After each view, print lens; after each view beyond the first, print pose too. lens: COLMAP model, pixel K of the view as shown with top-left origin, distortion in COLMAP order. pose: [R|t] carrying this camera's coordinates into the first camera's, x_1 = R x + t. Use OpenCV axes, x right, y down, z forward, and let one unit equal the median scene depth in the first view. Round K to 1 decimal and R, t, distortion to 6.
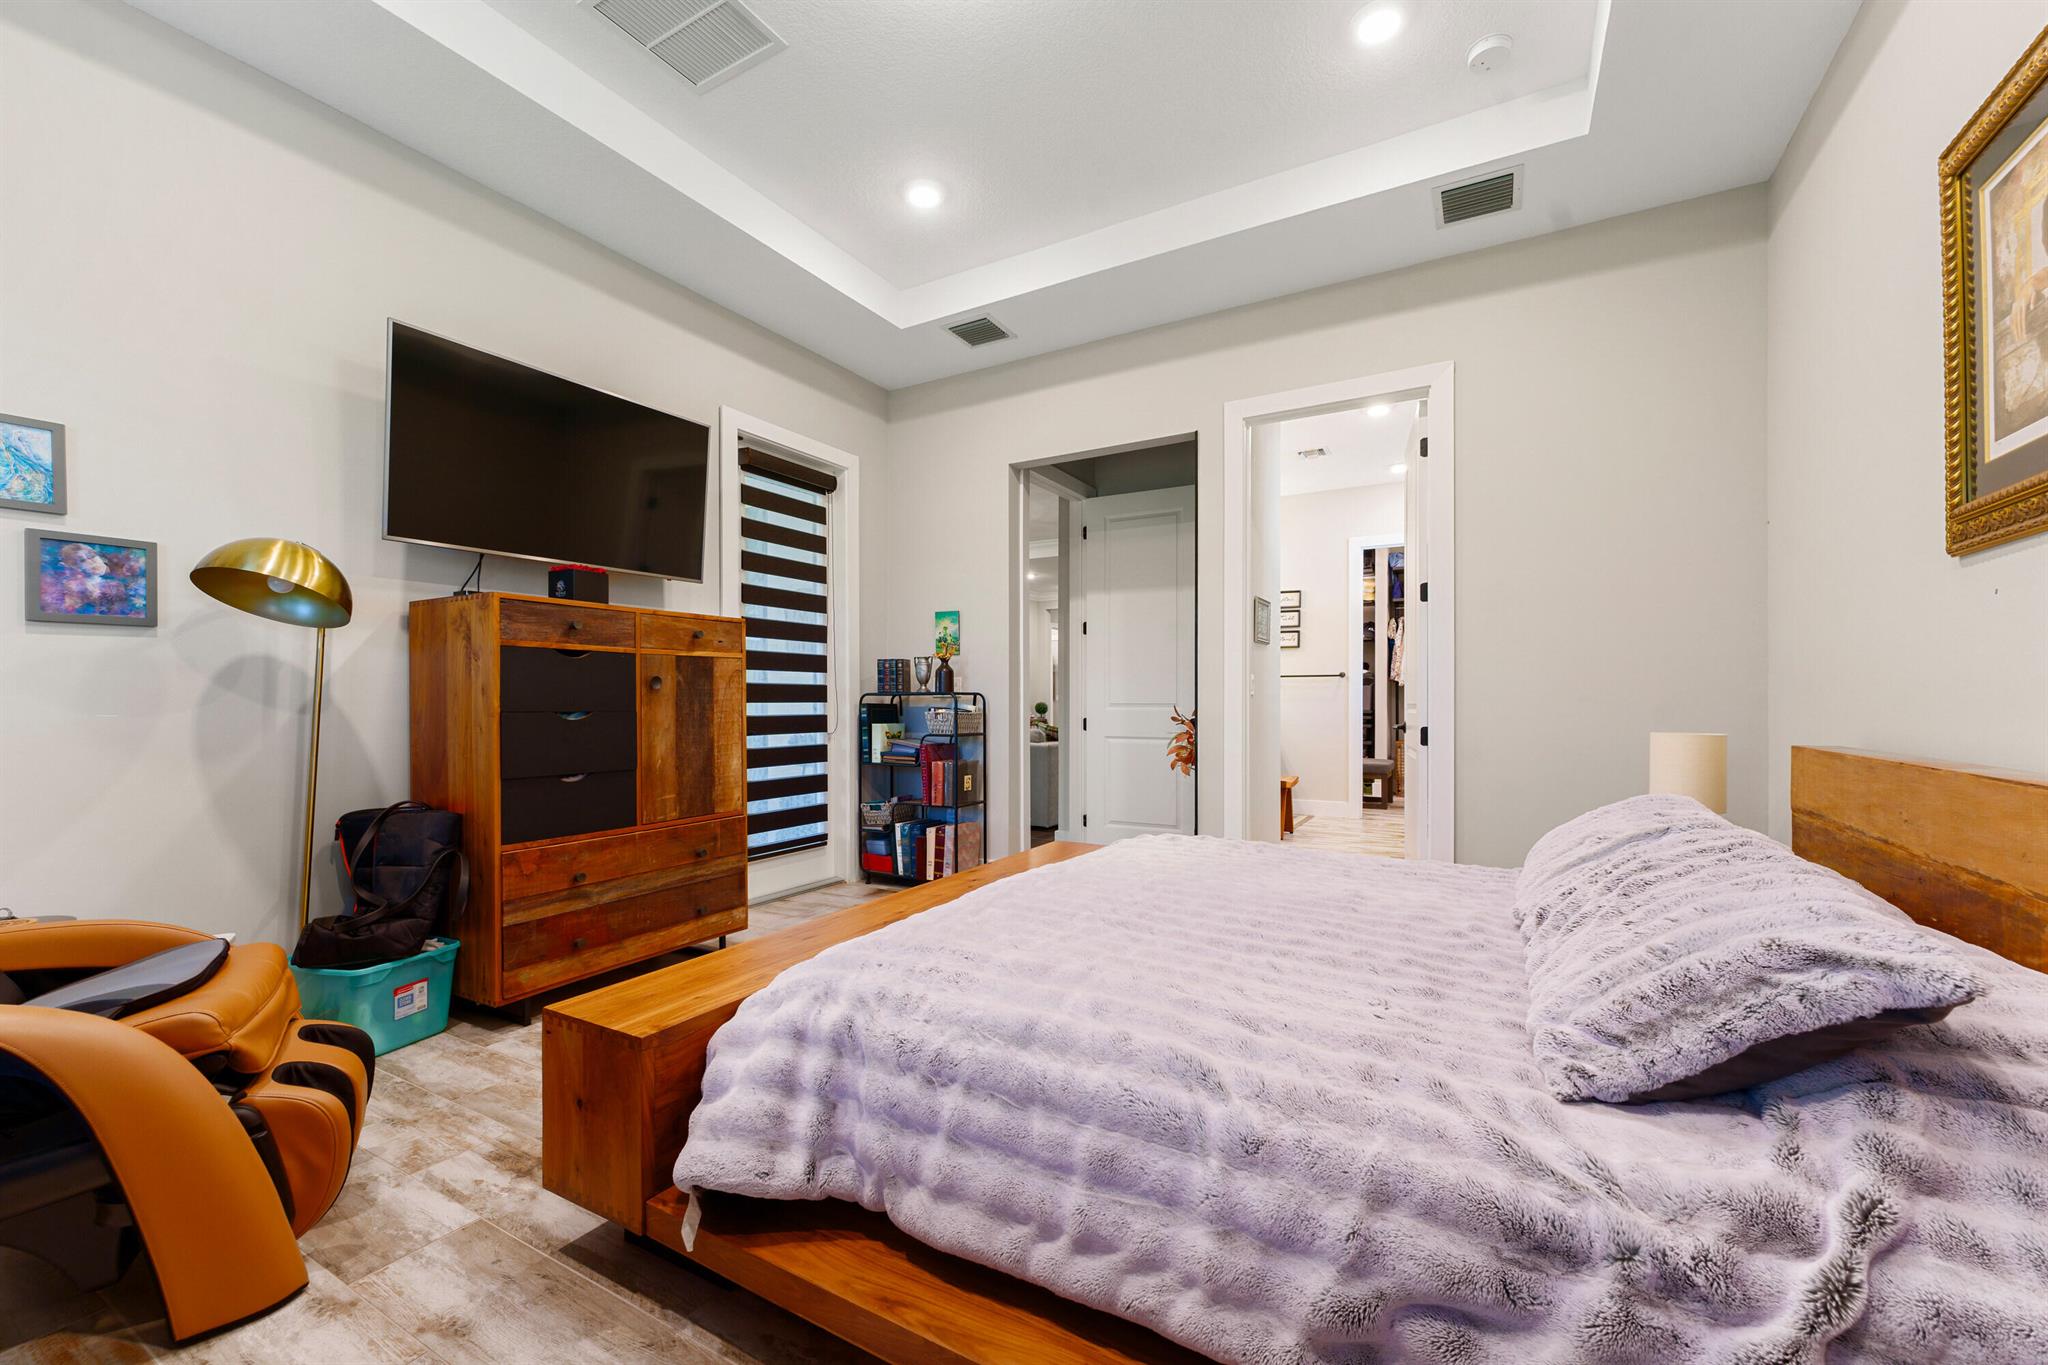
lens RADIAL K [[812.7, 0, 1026.2], [0, 812.7, 687.6], [0, 0, 1]] dist [-0.002692, 0.001357]
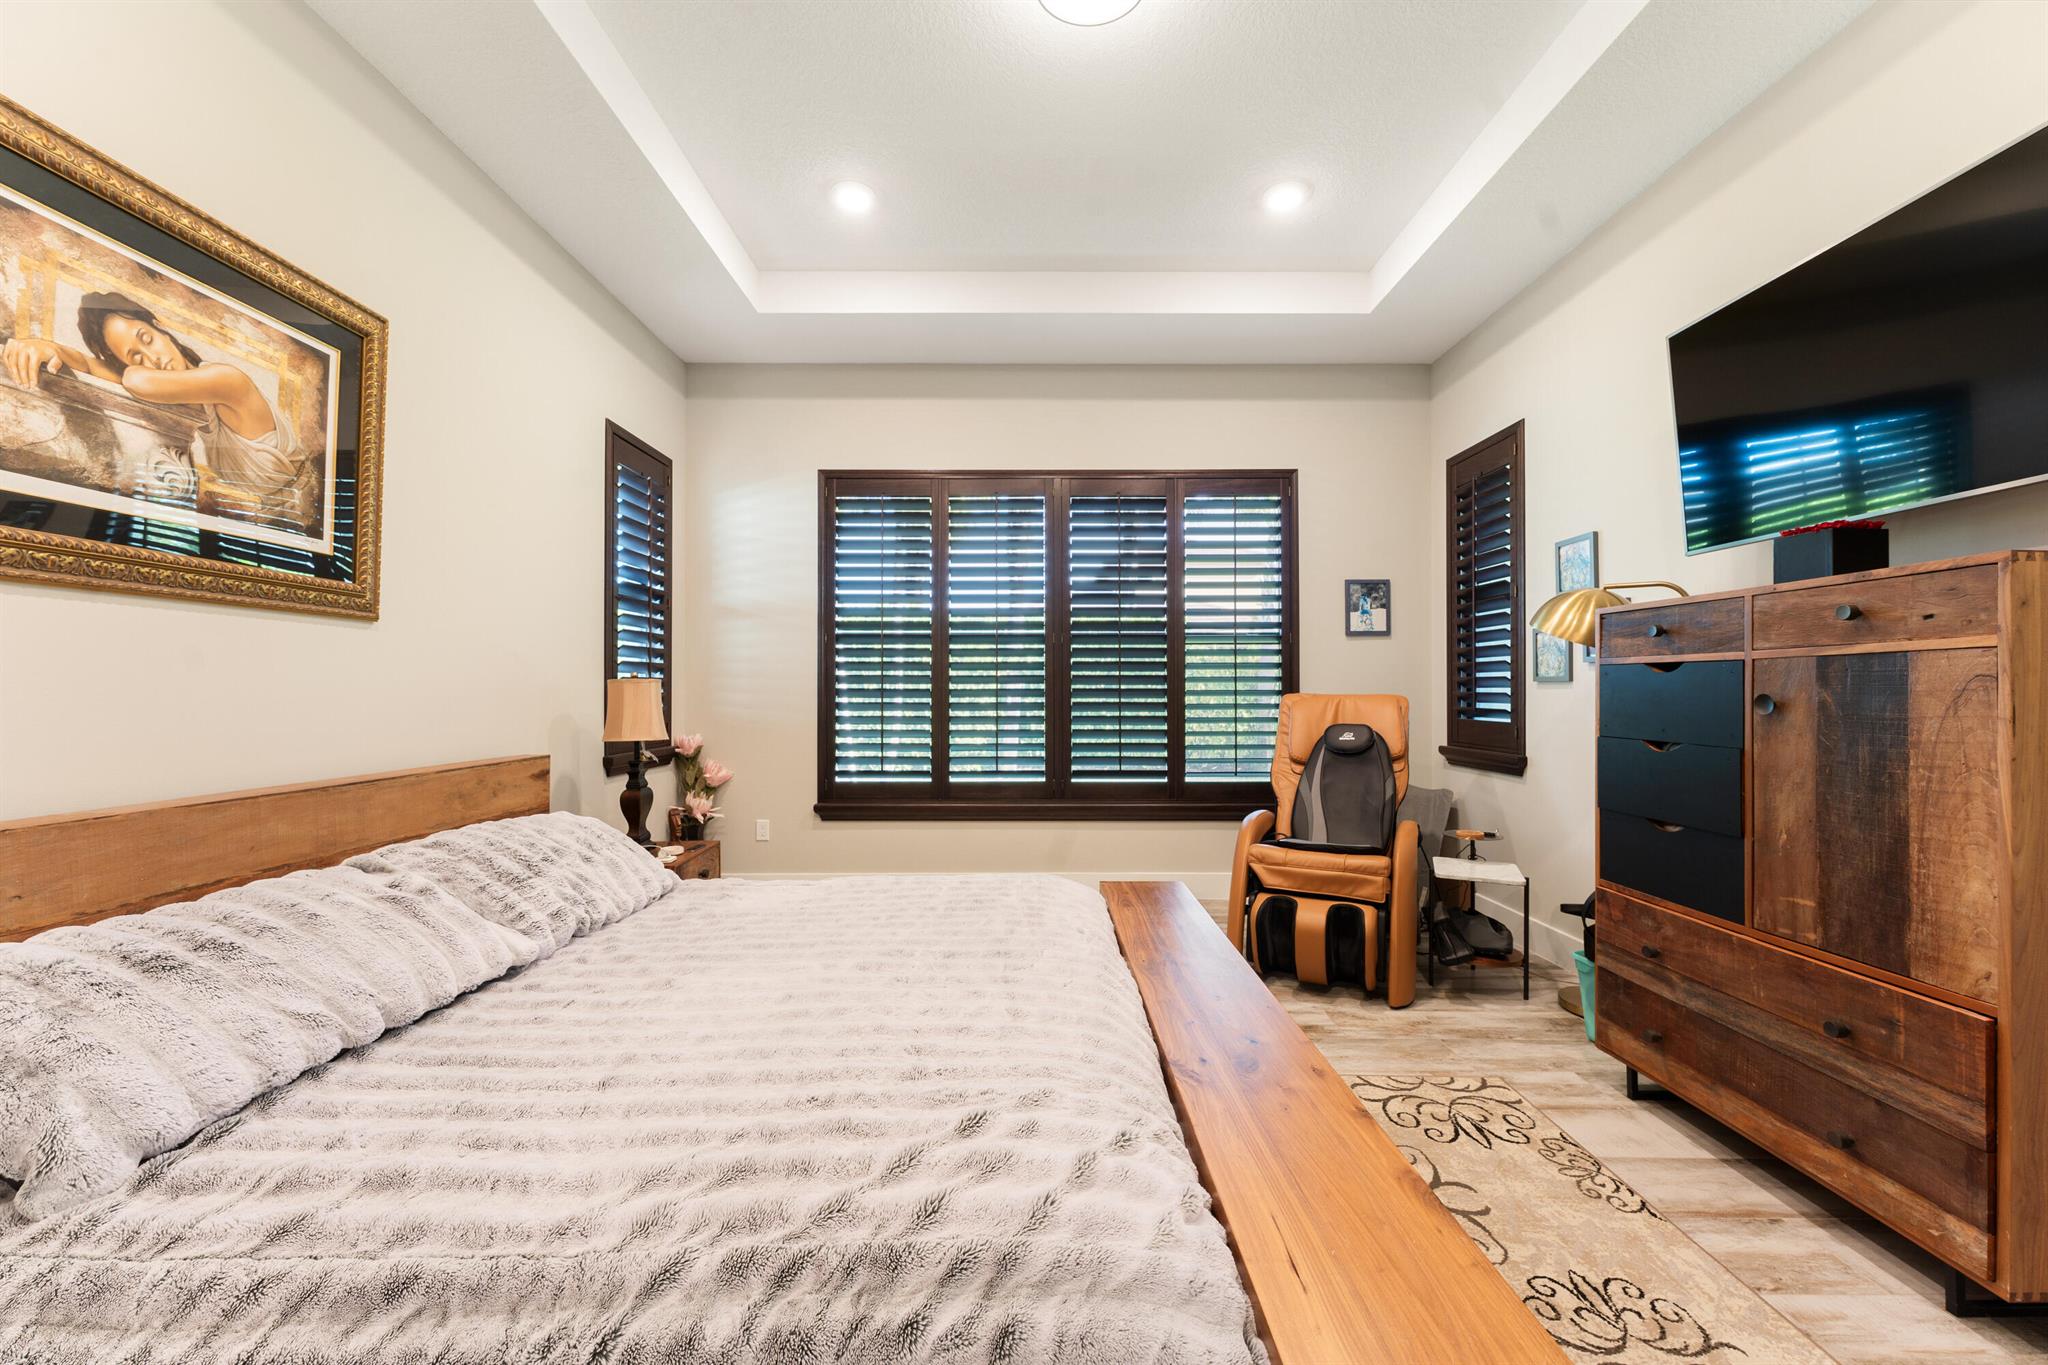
lens RADIAL K [[812.7, 0, 1023.3], [0, 812.7, 681.9], [0, 0, 1]] dist [-0.002692, 0.001357]
pose [[-0.862946, -0.008880, -0.505218, 0.332381], [-0.000642, 0.999864, -0.016477, -0.012279], [0.505296, -0.013894, -0.862834, 1.226892]]
